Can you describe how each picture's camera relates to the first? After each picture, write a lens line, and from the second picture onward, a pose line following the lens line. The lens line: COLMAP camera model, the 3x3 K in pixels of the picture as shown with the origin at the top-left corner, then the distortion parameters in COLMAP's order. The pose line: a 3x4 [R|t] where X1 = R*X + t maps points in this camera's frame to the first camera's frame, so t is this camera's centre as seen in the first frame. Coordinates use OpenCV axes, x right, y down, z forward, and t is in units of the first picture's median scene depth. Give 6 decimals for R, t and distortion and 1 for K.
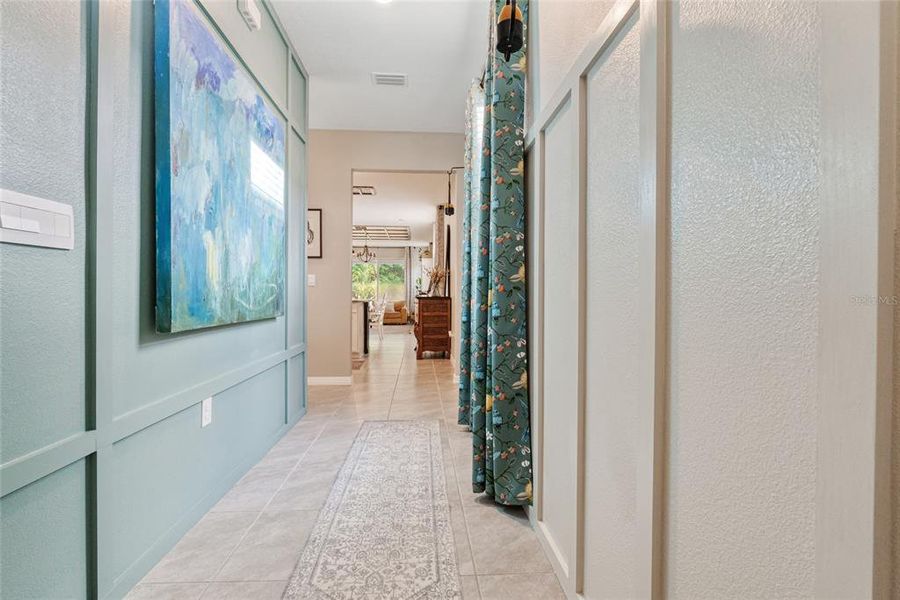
lens RADIAL K [[406.9, 0, 449.1], [0, 406.9, 294.8], [0, 0, 1]] dist [-0.001993, -0.000091]
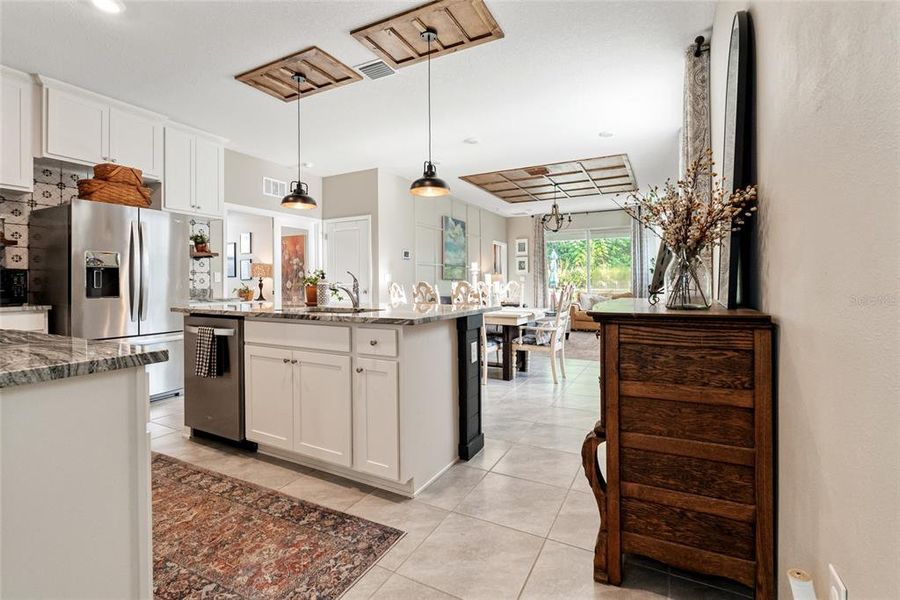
lens RADIAL K [[403.7, 0, 452.6], [0, 403.7, 277.9], [0, 0, 1]] dist [-0.001213, 0.000025]
pose [[0.845308, -0.010711, -0.534171, -0.016055], [0.007632, 0.999939, -0.007973, -0.009624], [0.534224, 0.002662, 0.845339, 0.530085]]
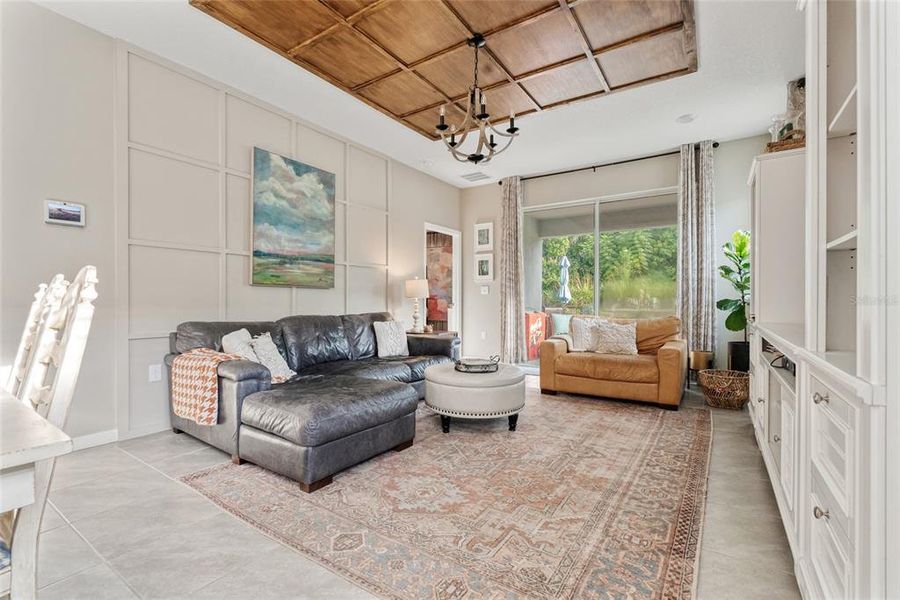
lens RADIAL K [[399.2, 0, 450.0], [0, 399.2, 300.0], [0, 0, 1]] dist [-0.003503, -0.000160]
pose [[0.787729, 0.001659, -0.616020, -0.093385], [-0.000852, 0.999998, 0.001604, 0.000582], [0.616021, -0.000739, 0.787729, 1.046129]]
